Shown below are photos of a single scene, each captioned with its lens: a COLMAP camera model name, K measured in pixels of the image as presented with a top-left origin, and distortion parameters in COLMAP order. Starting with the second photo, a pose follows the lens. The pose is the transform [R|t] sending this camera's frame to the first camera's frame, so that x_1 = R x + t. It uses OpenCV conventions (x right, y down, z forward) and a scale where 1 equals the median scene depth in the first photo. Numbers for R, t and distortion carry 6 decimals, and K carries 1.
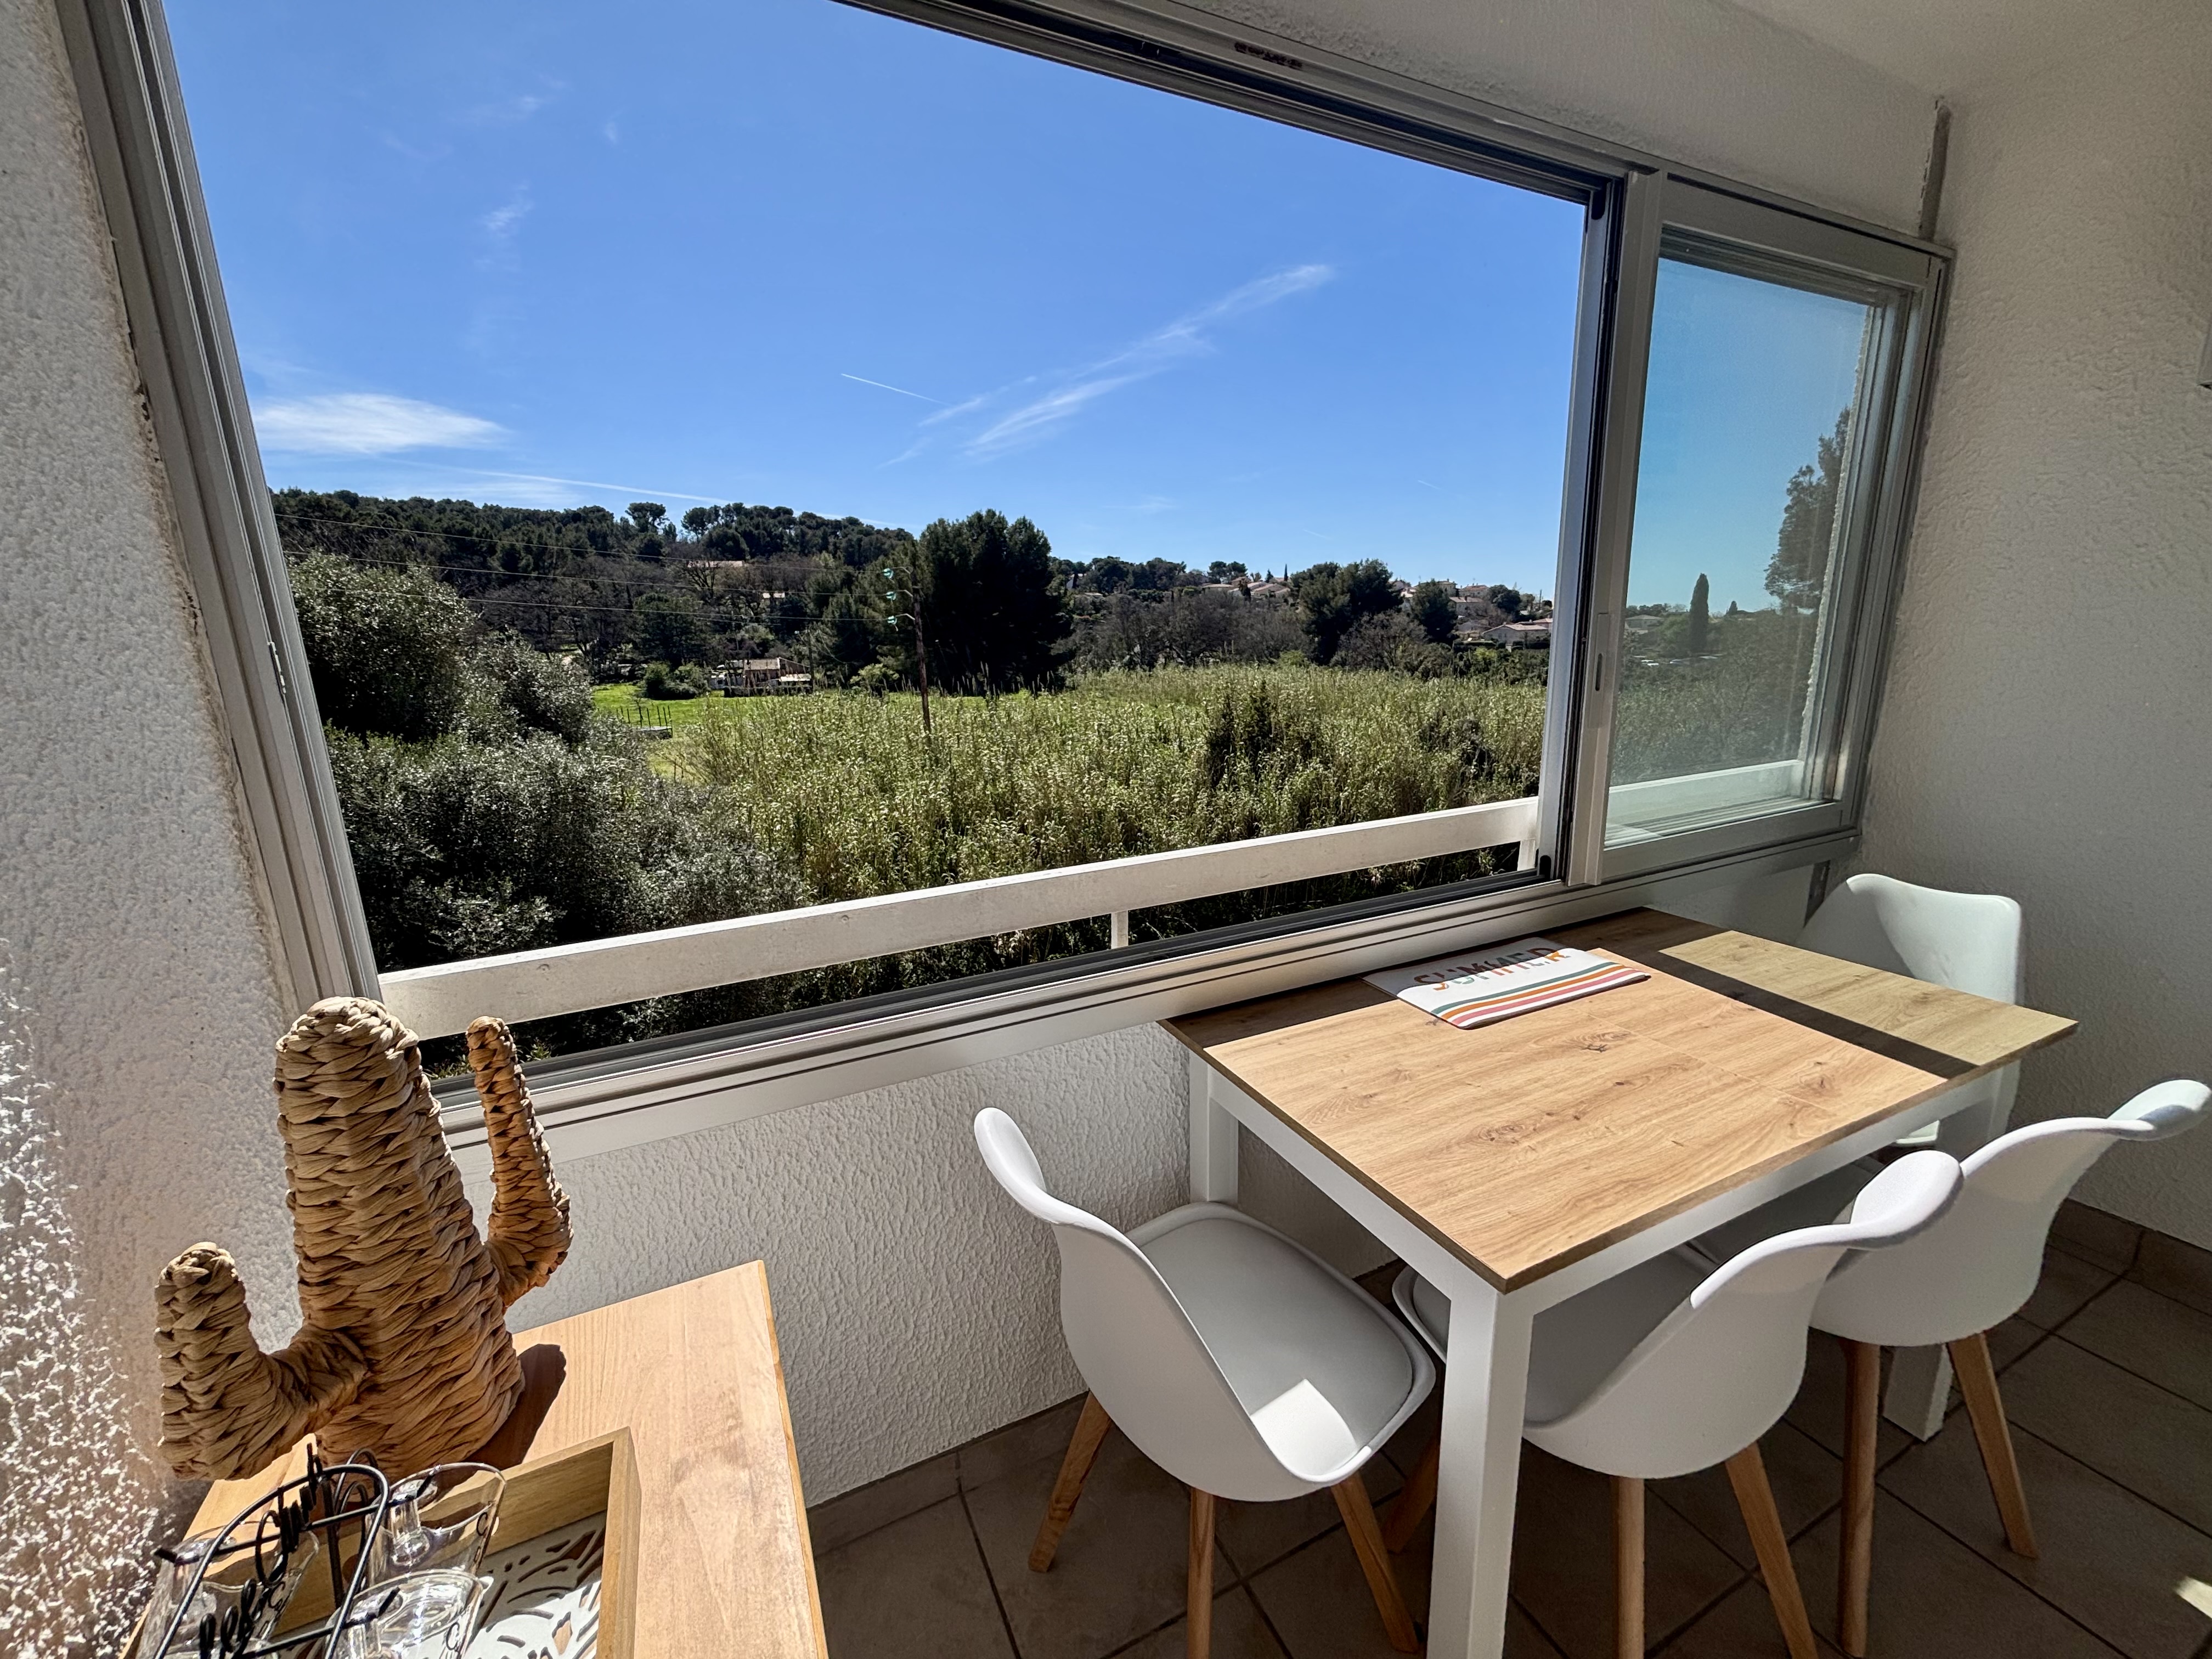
lens RADIAL K [[919.3, 0, 1106.0], [0, 919.3, 829.5], [0, 0, 1]] dist [-0.013885, -0.000292]
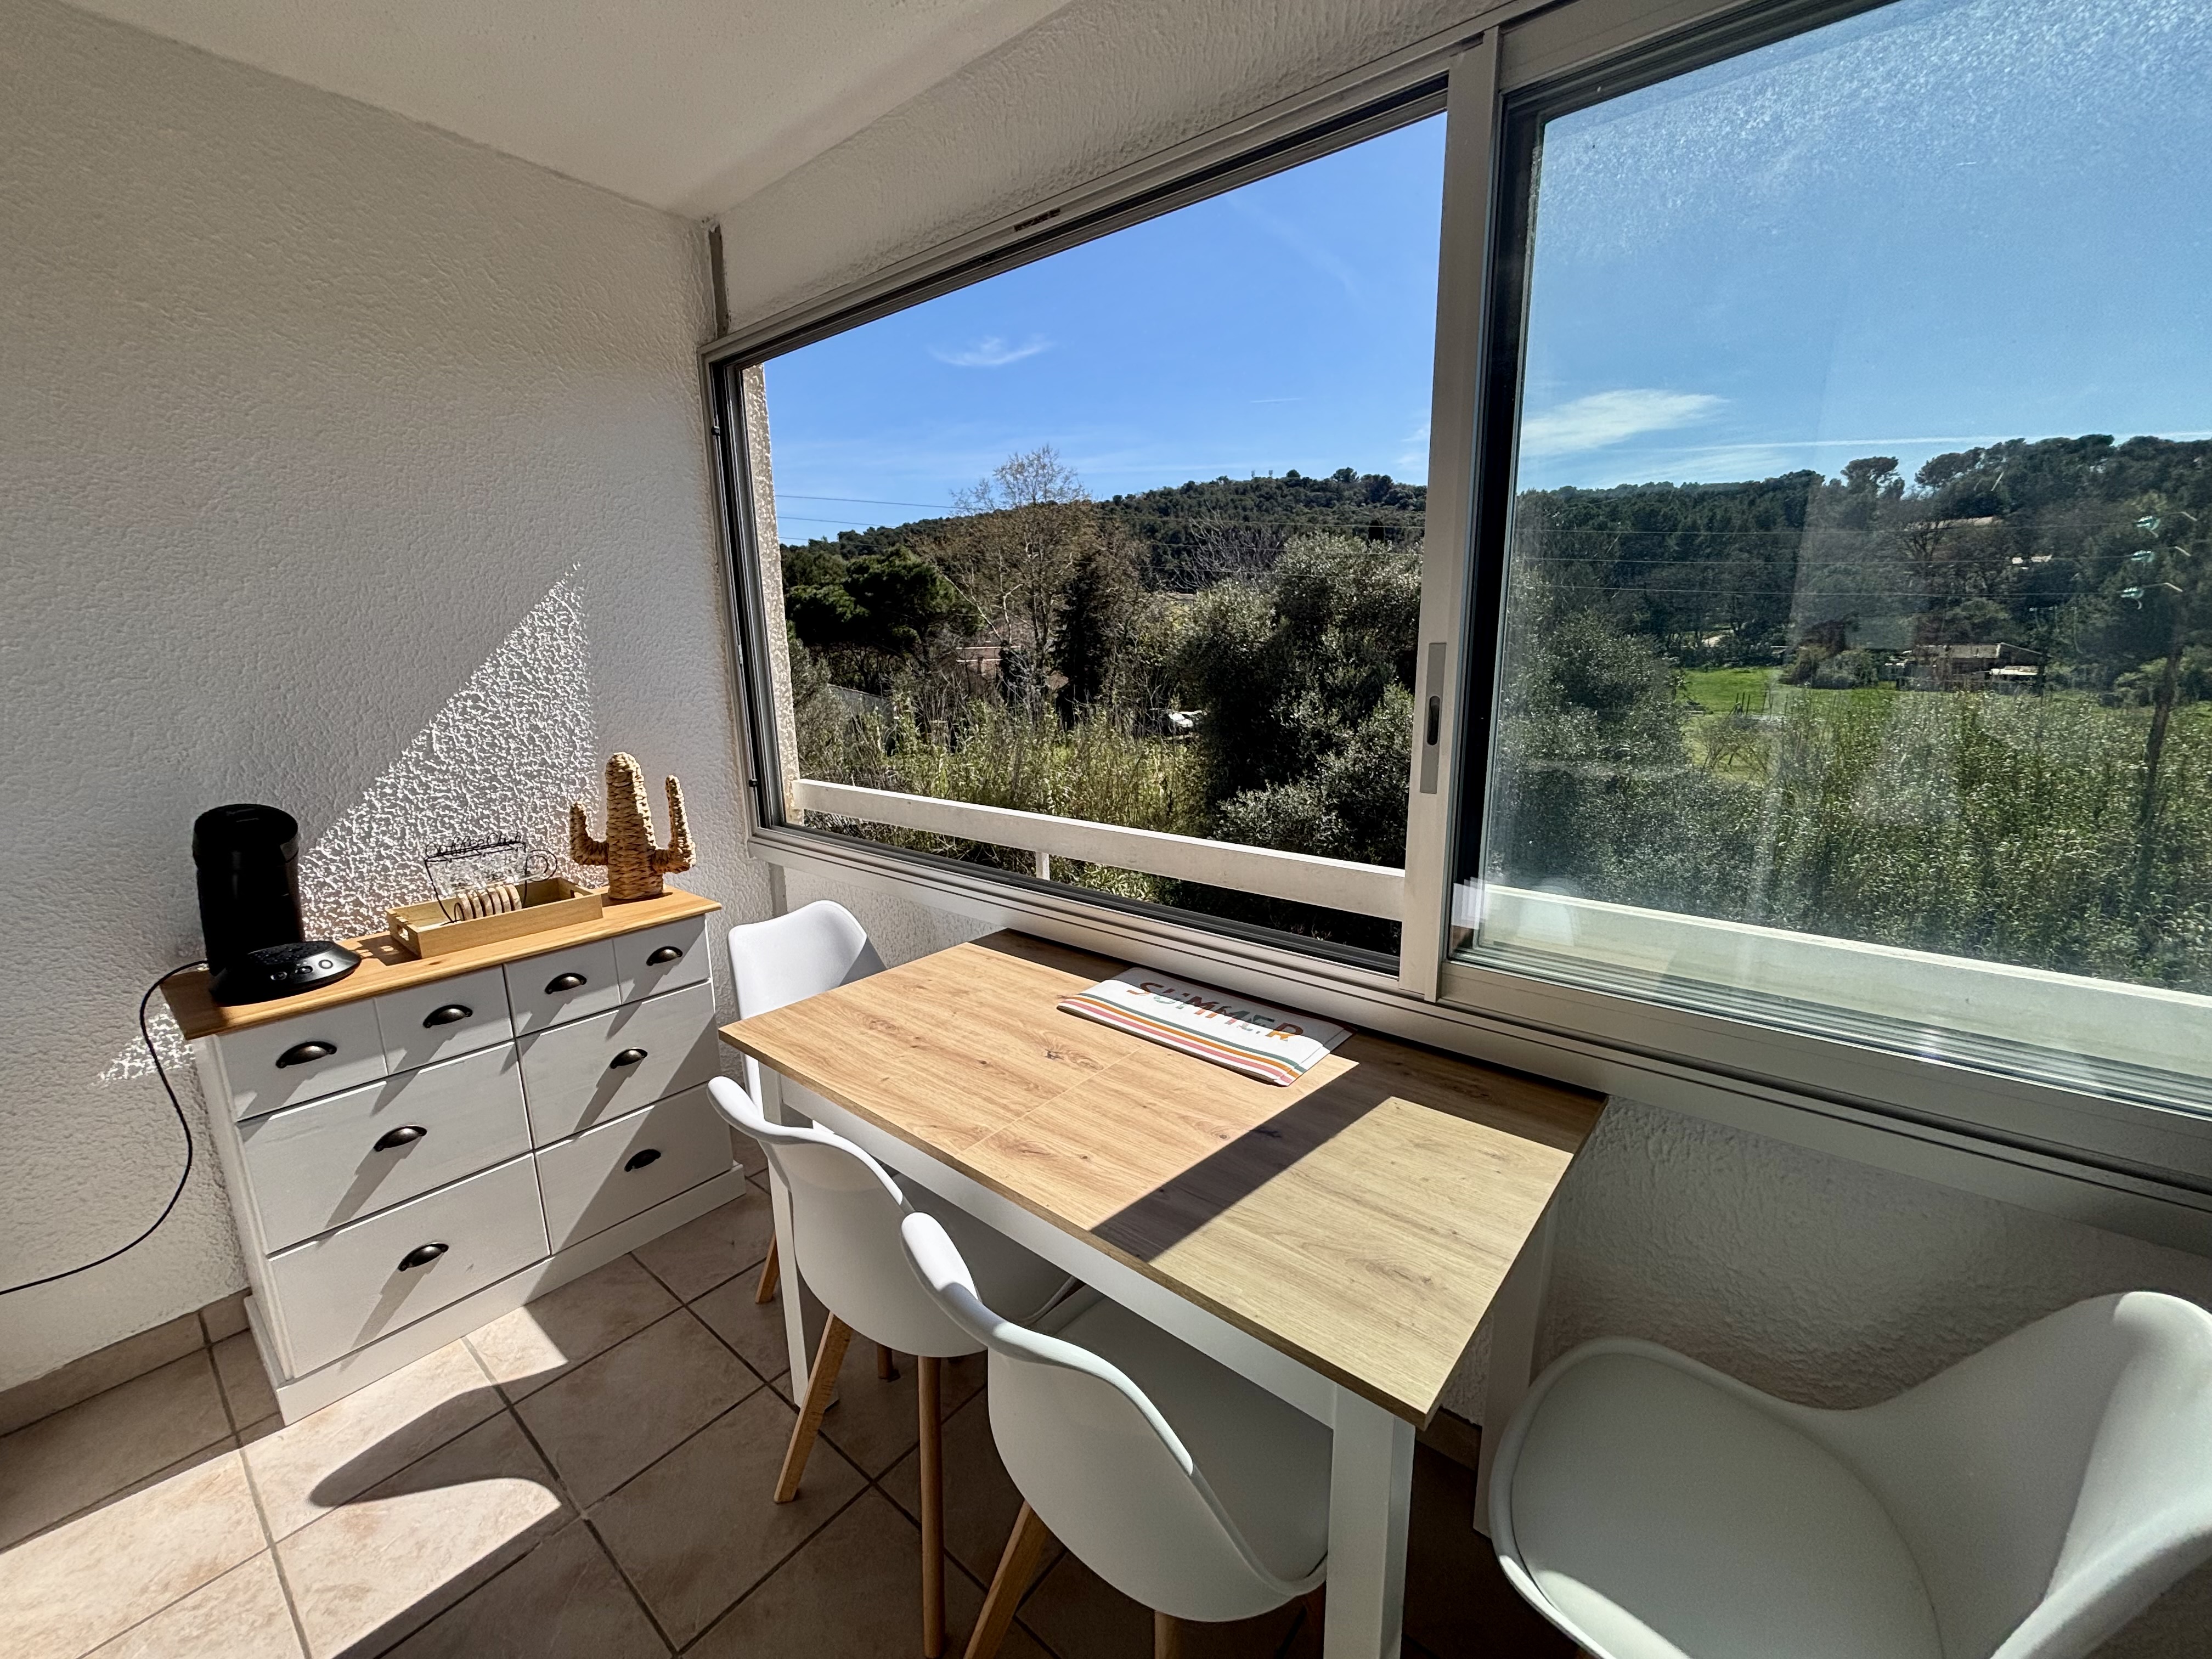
lens RADIAL K [[904.2, 0, 1106.0], [0, 904.2, 829.5], [0, 0, 1]] dist [0.019129, -0.000399]
pose [[0.410647, 0.216368, -0.885751, 1.149524], [-0.193531, 0.969985, 0.147221, -0.150133], [0.891019, 0.110965, 0.440195, 0.439132]]
